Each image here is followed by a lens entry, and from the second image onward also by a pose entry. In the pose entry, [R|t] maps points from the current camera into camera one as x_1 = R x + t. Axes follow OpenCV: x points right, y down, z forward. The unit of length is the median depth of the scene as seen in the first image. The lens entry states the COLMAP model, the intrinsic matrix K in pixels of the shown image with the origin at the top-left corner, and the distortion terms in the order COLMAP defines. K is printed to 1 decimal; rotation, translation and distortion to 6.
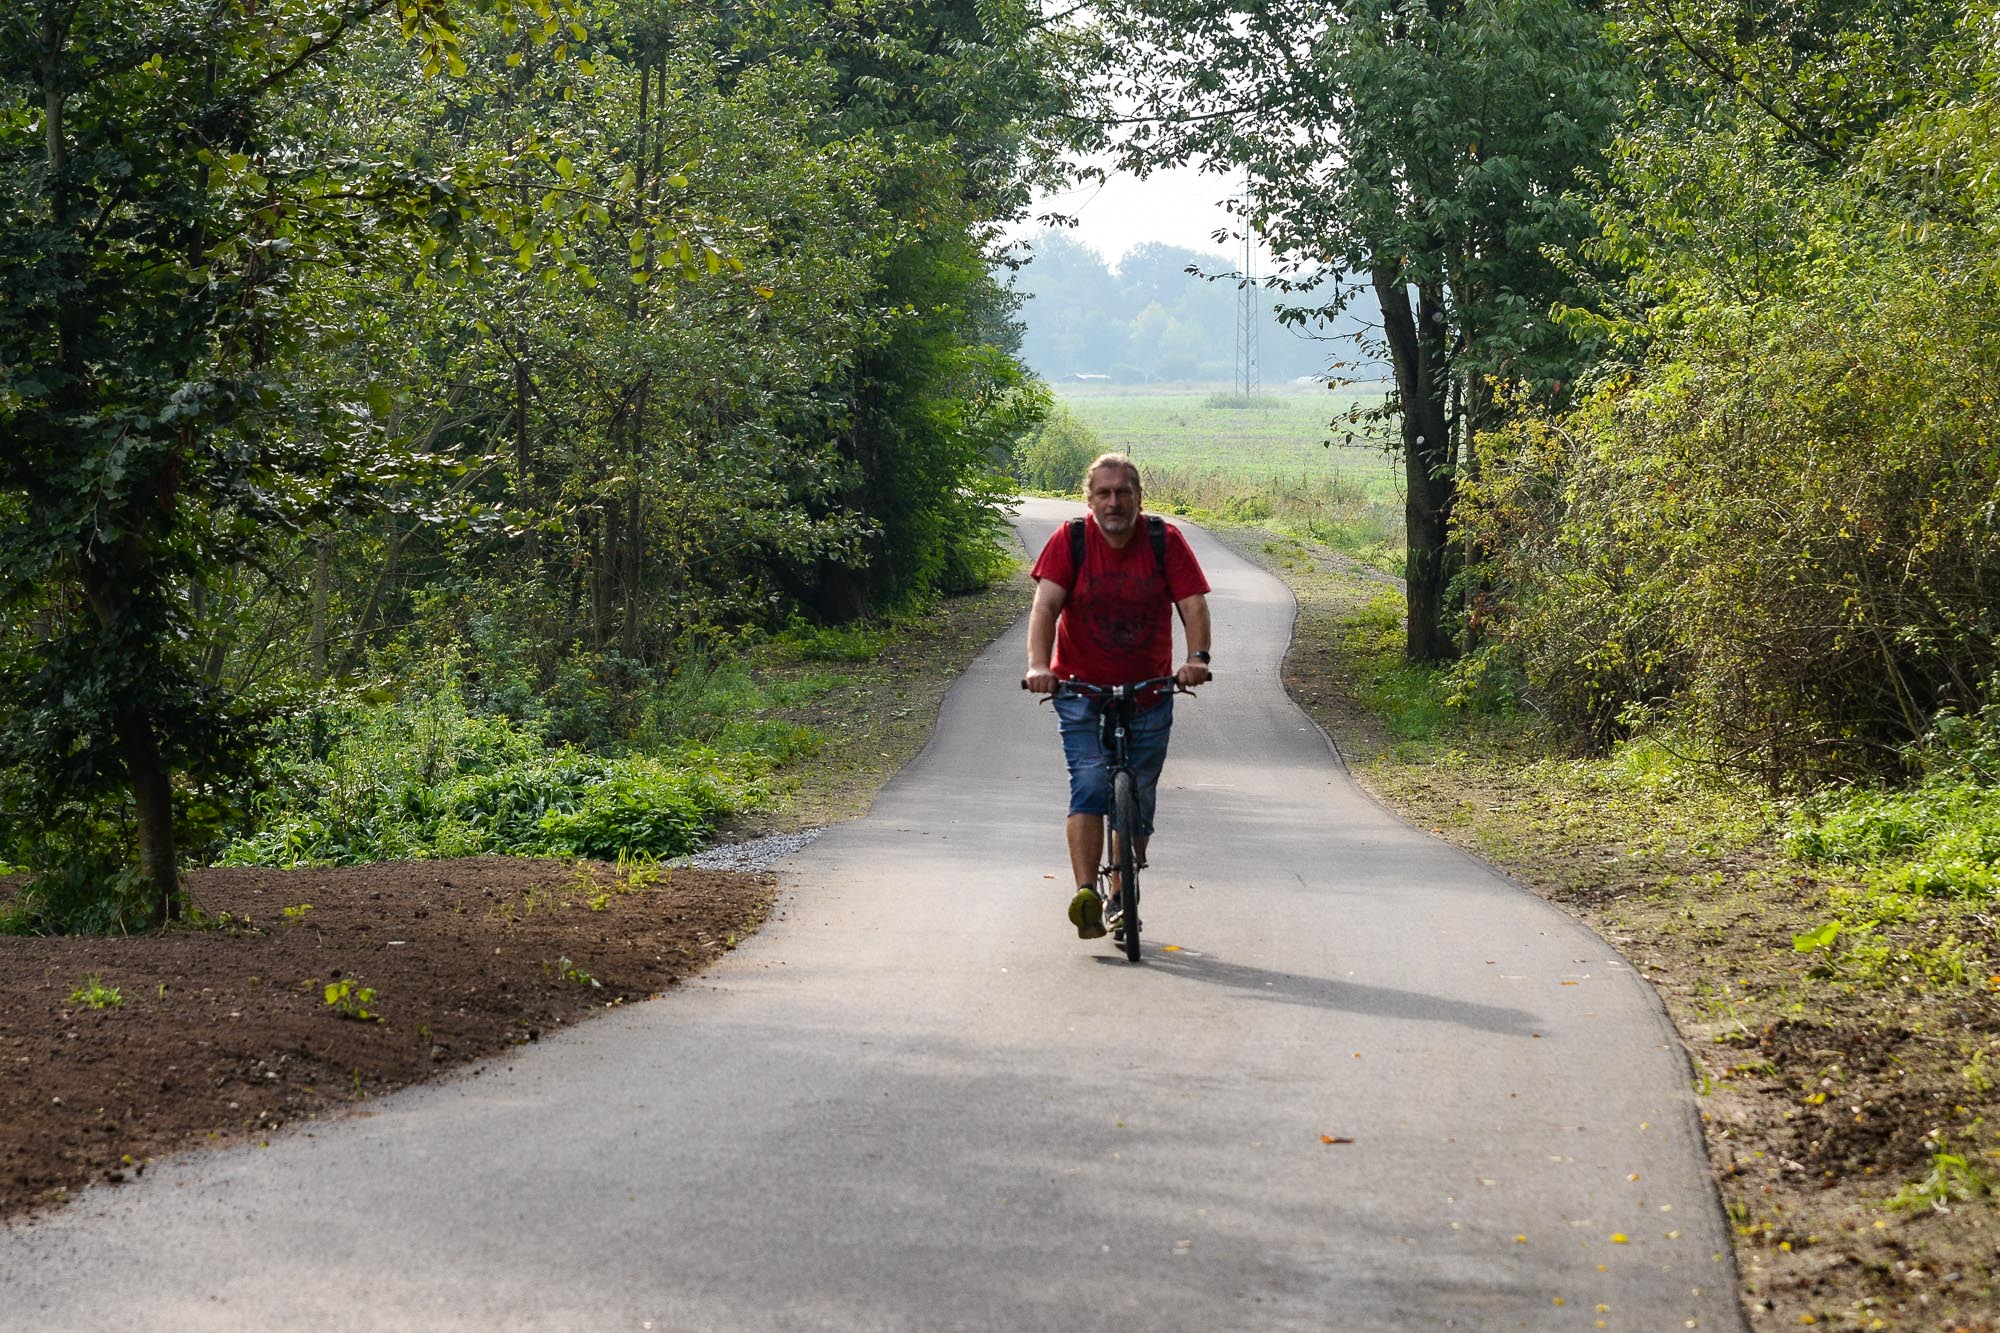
lens RADIAL K [[6276.0, 0, 1000.6], [0, 6276.0, 666.3], [0, 0, 1]] dist [-0.629934, 0.000000]
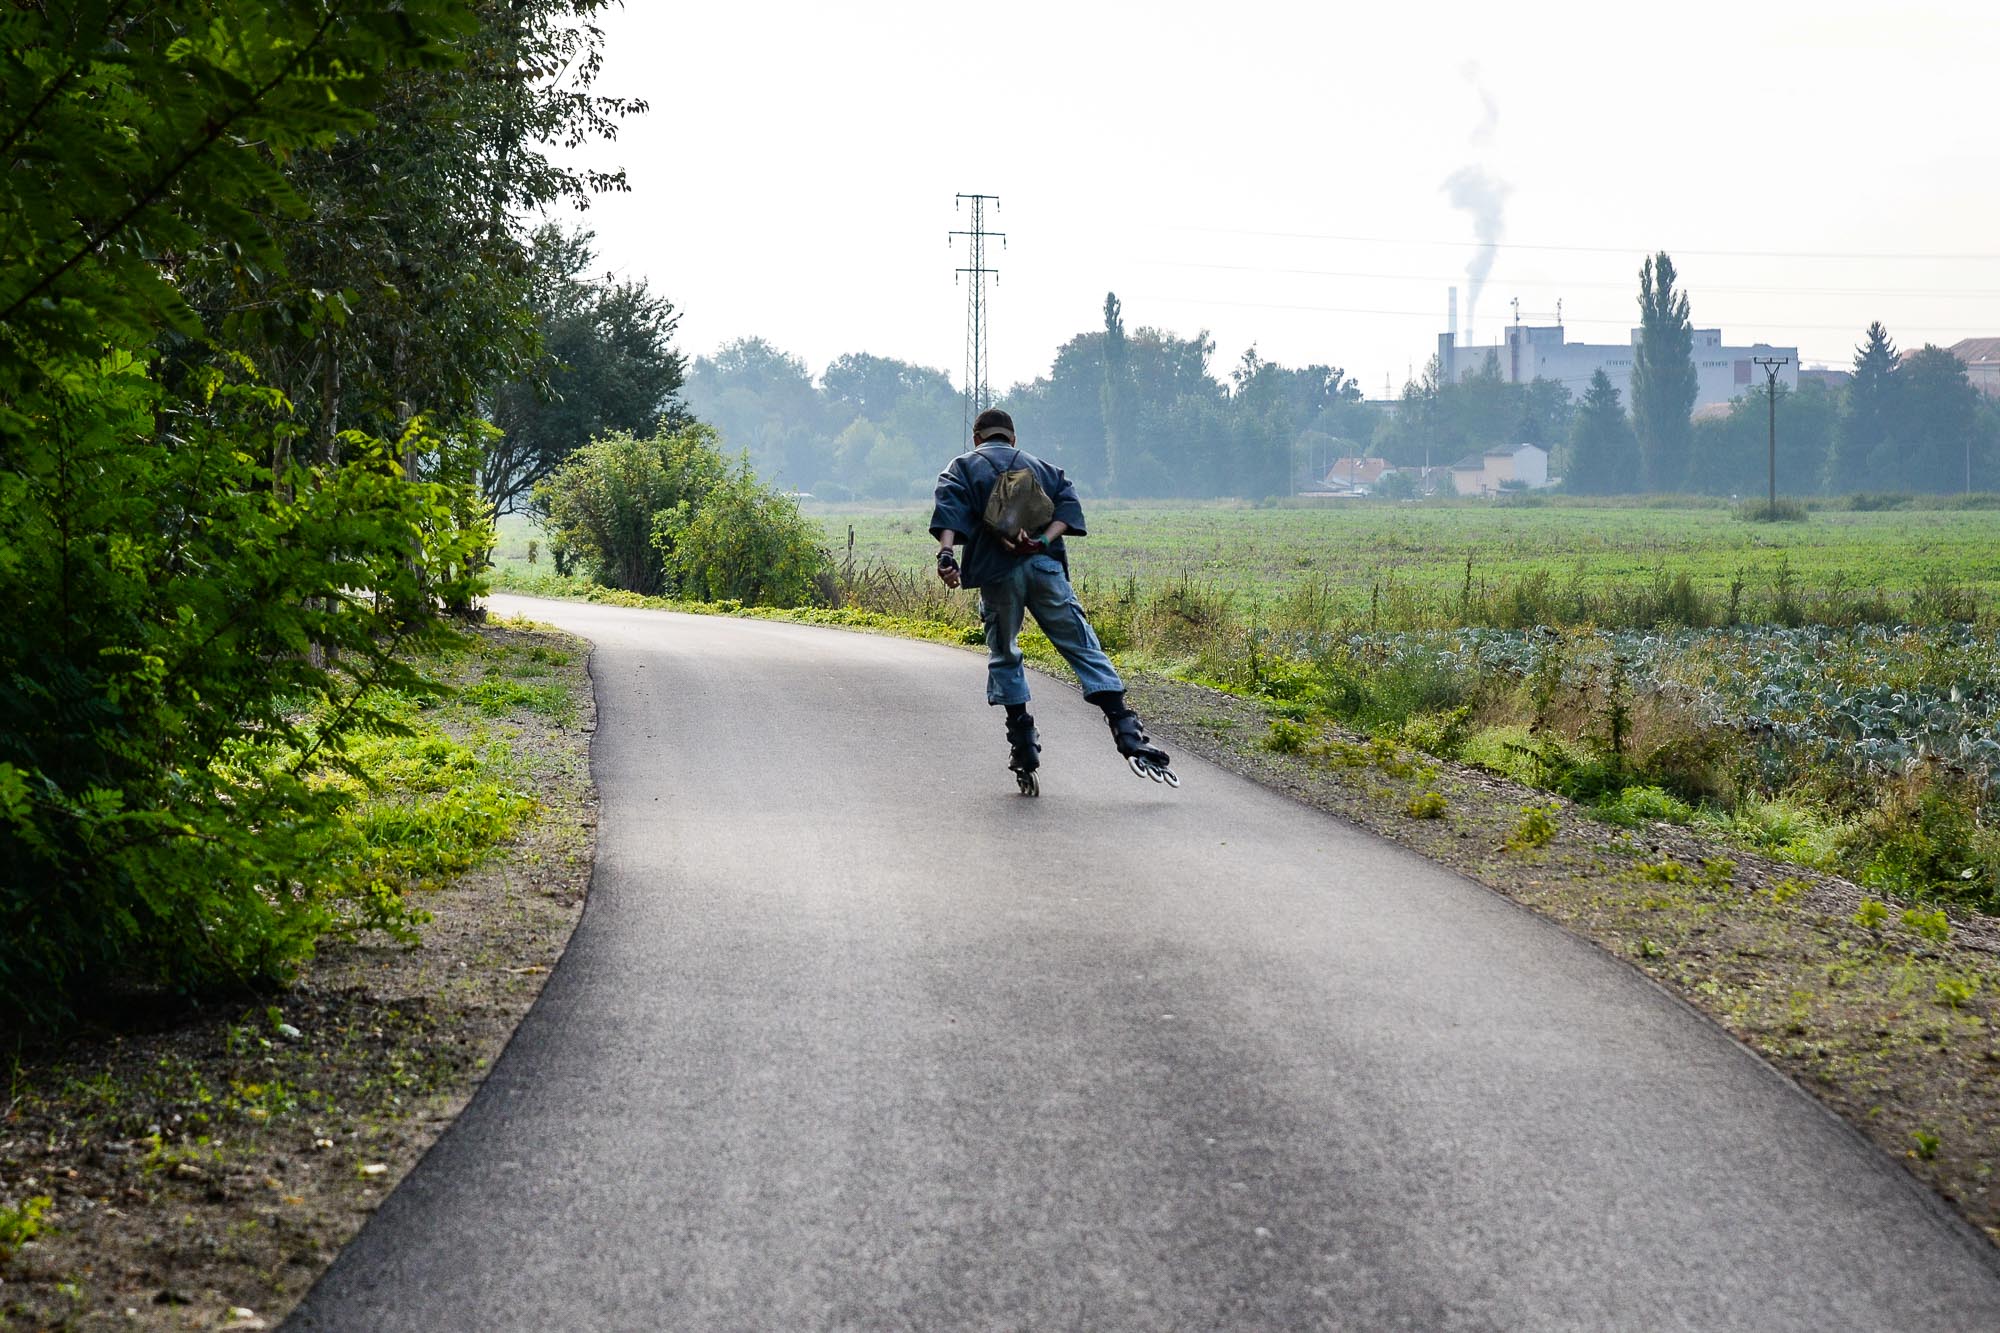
lens RADIAL K [[6276.0, 0, 999.3], [0, 6276.0, 665.4], [0, 0, 1]] dist [-0.629934, 0.000000]
pose [[0.998880, 0.000980, 0.047302, 0.013903], [0.000016, 0.999779, -0.021045, -0.021650], [-0.047312, 0.021022, 0.998659, 0.901369]]
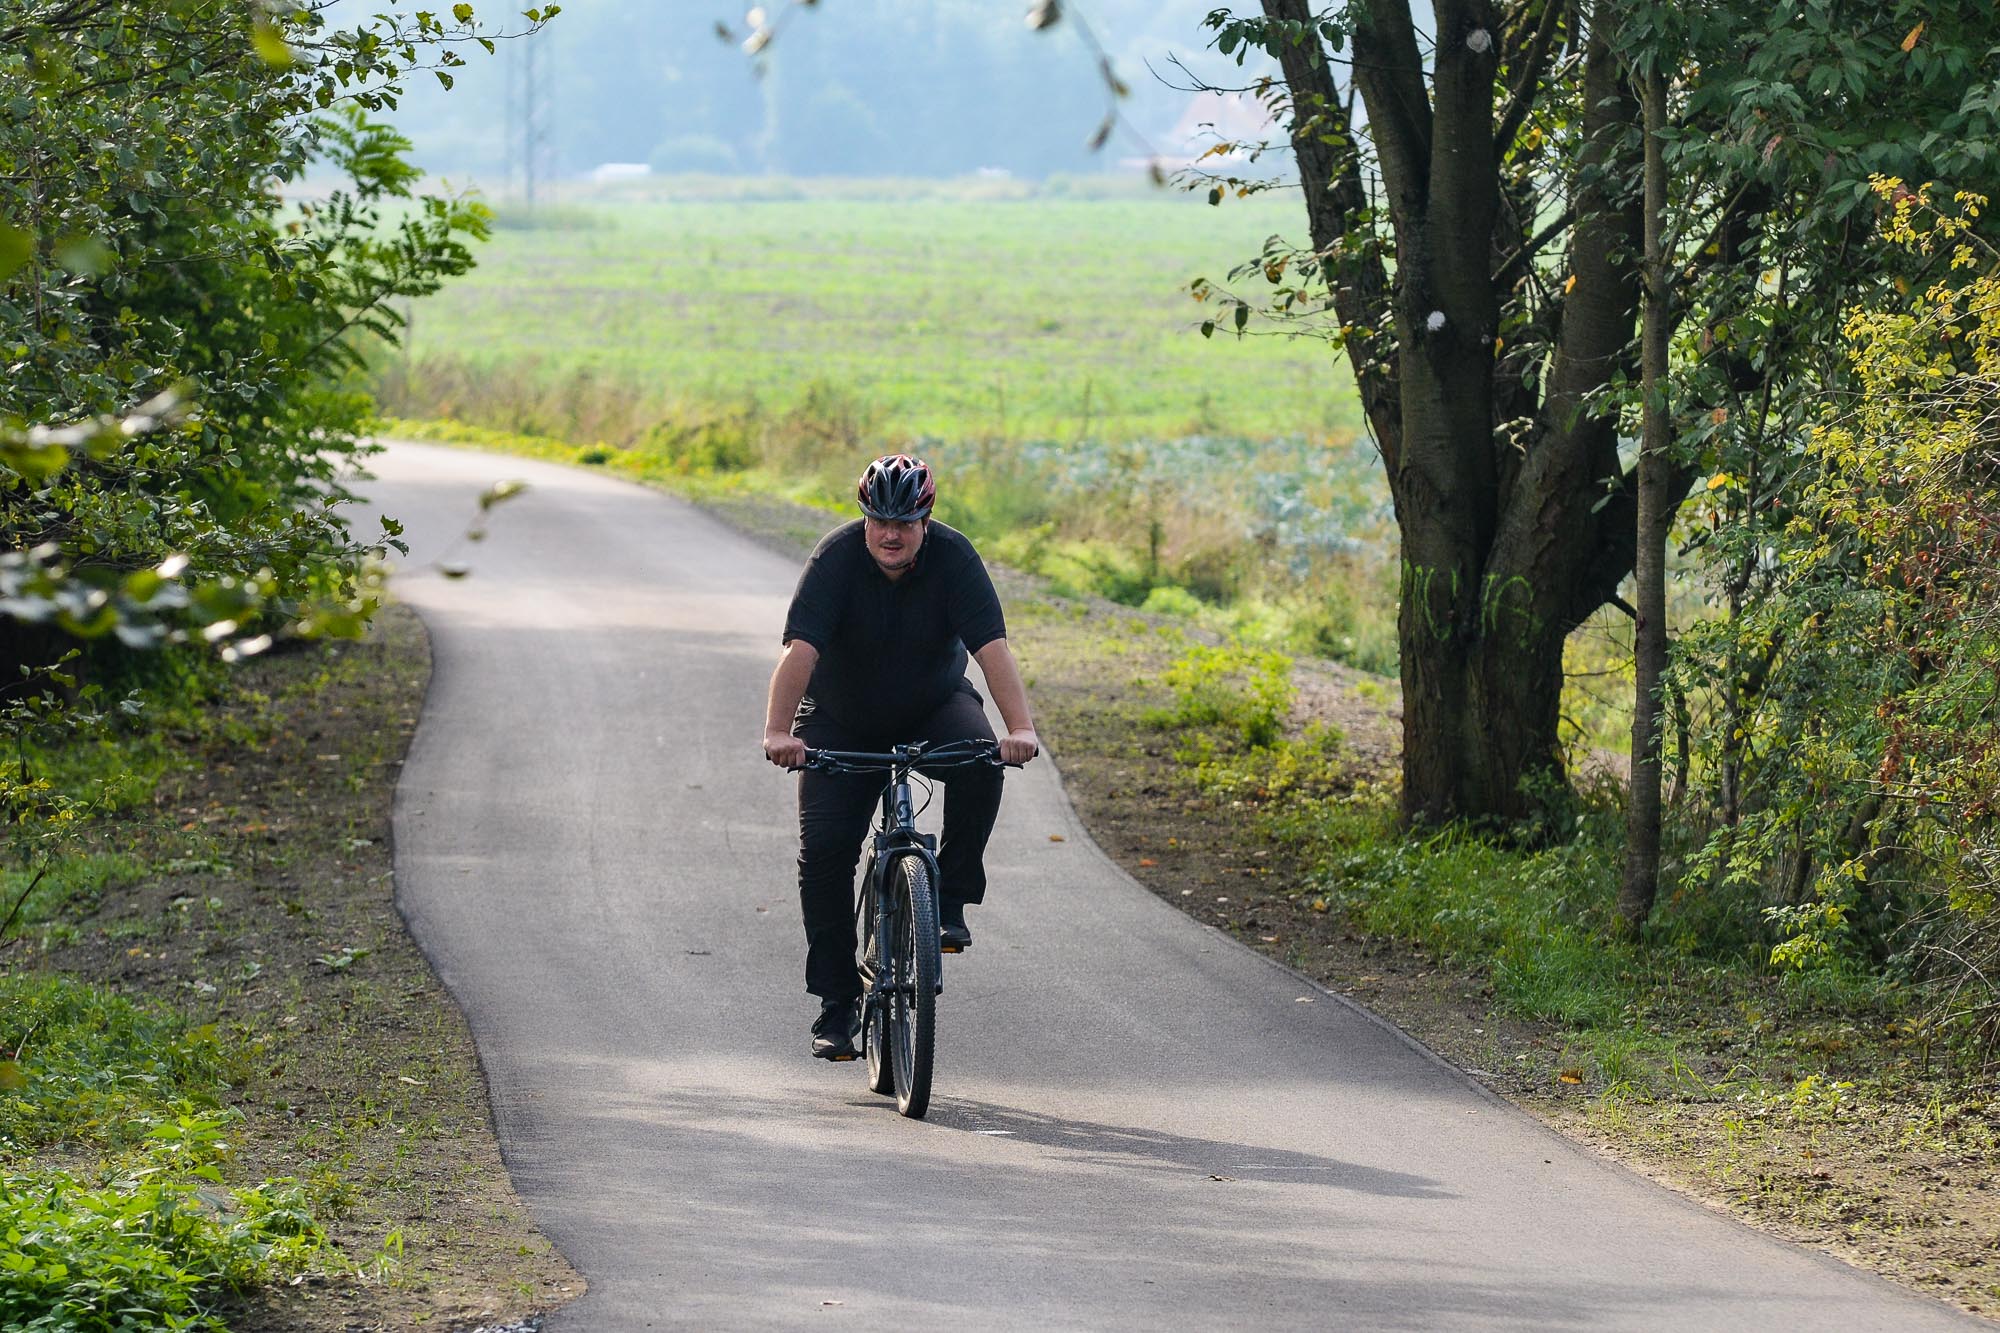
lens RADIAL K [[12583.0, 0, 1000.6], [0, 12583.0, 665.2], [0, 0, 1]] dist [1.088804, 0.000000]
pose [[0.996578, -0.000134, 0.082655, -0.031894], [0.000669, 0.999979, -0.006450, -0.005349], [-0.082652, 0.006483, 0.996557, 0.101710]]
